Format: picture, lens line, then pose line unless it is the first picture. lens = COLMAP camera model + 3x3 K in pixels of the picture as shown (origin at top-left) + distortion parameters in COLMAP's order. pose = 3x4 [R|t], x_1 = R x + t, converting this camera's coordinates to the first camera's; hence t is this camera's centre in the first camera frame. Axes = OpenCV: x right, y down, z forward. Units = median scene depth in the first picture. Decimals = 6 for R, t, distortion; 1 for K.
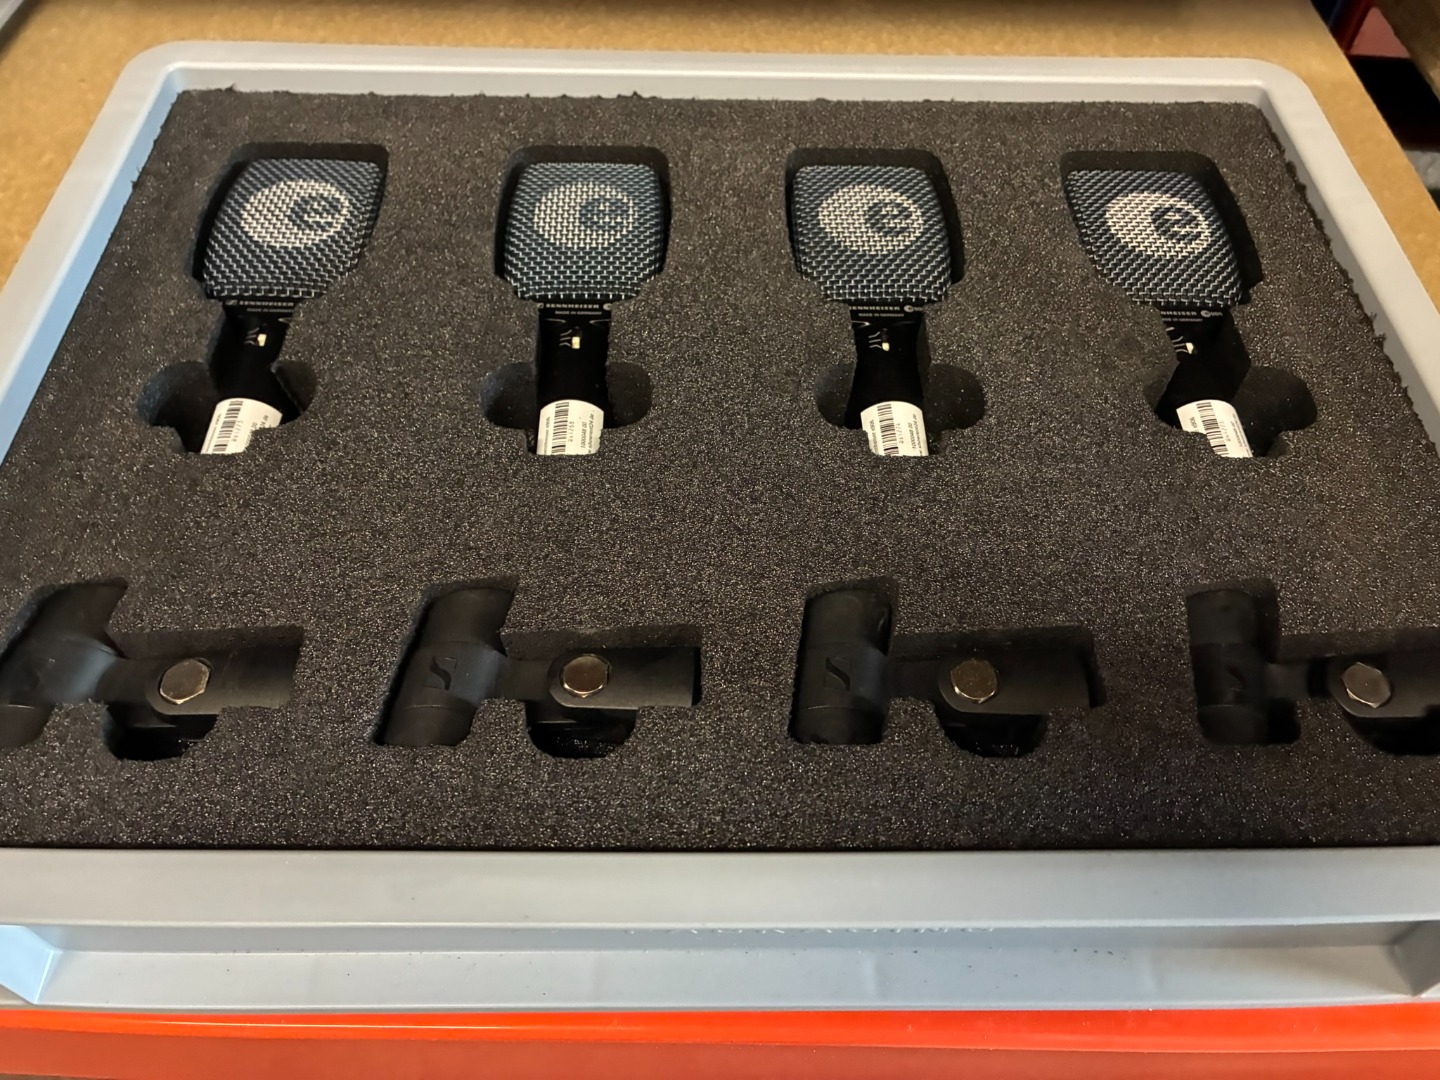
lens RADIAL K [[1094.3, 0, 717.1], [0, 1094.3, 533.4], [0, 0, 1]] dist [0.037735, -0.045624]
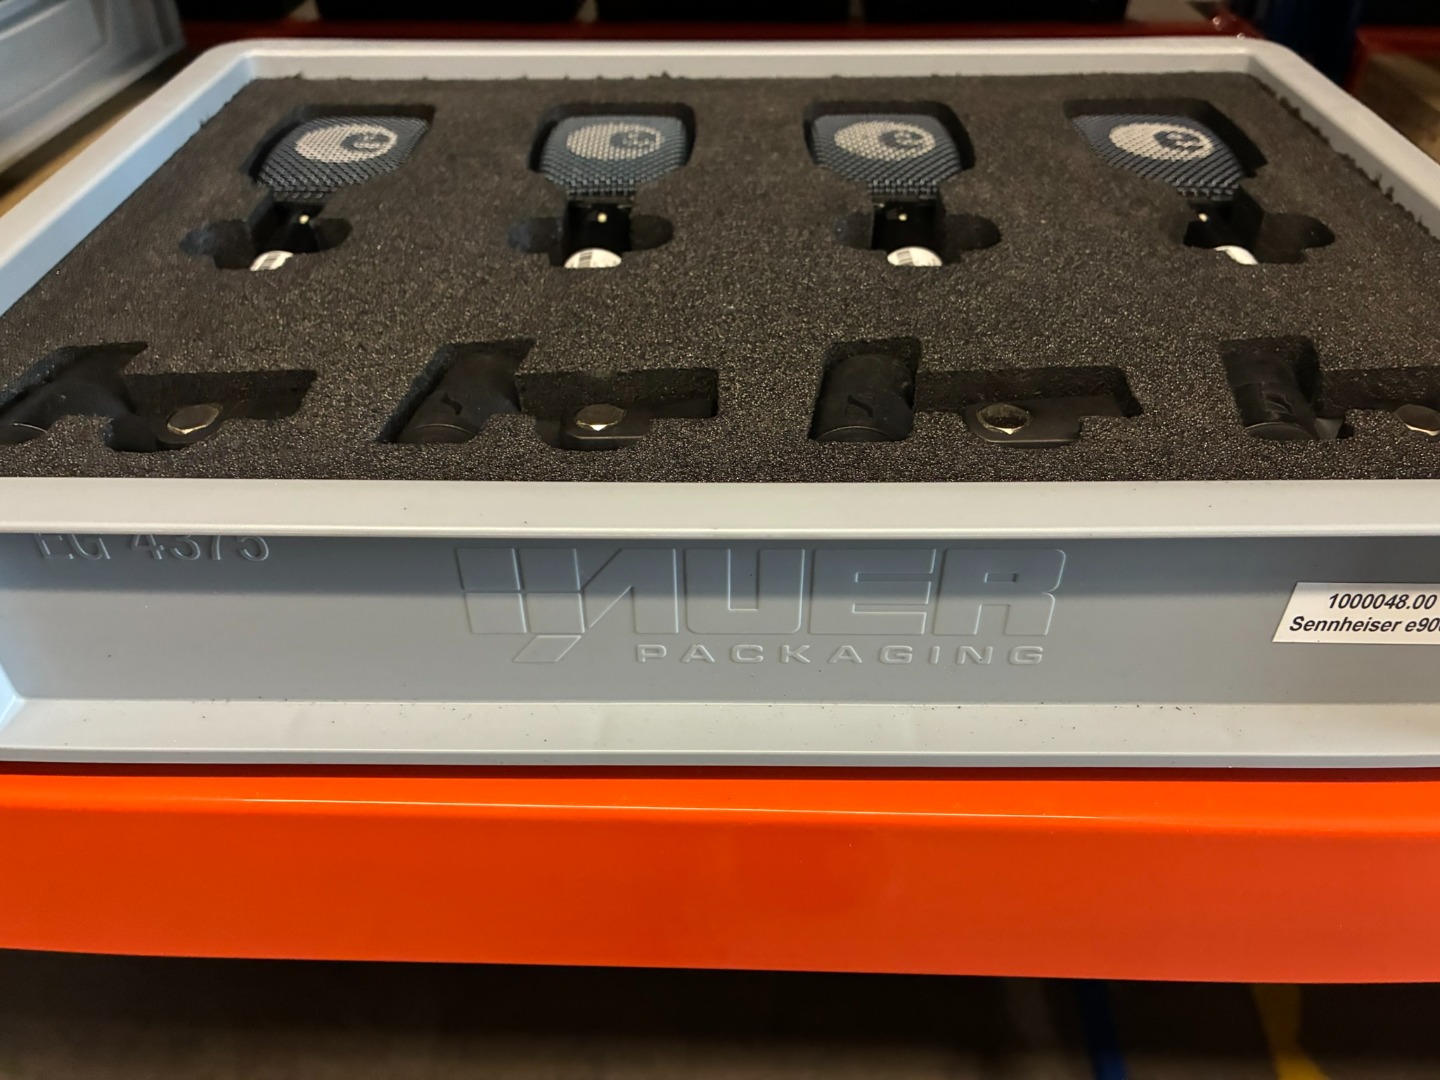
lens RADIAL K [[1094.3, 0, 717.1], [0, 1094.3, 533.4], [0, 0, 1]] dist [0.037735, -0.045624]
pose [[0.999371, -0.009152, -0.034261, 0.012341], [0.000541, 0.969947, -0.243315, 0.350248], [0.035459, 0.243144, 0.969342, 0.064938]]
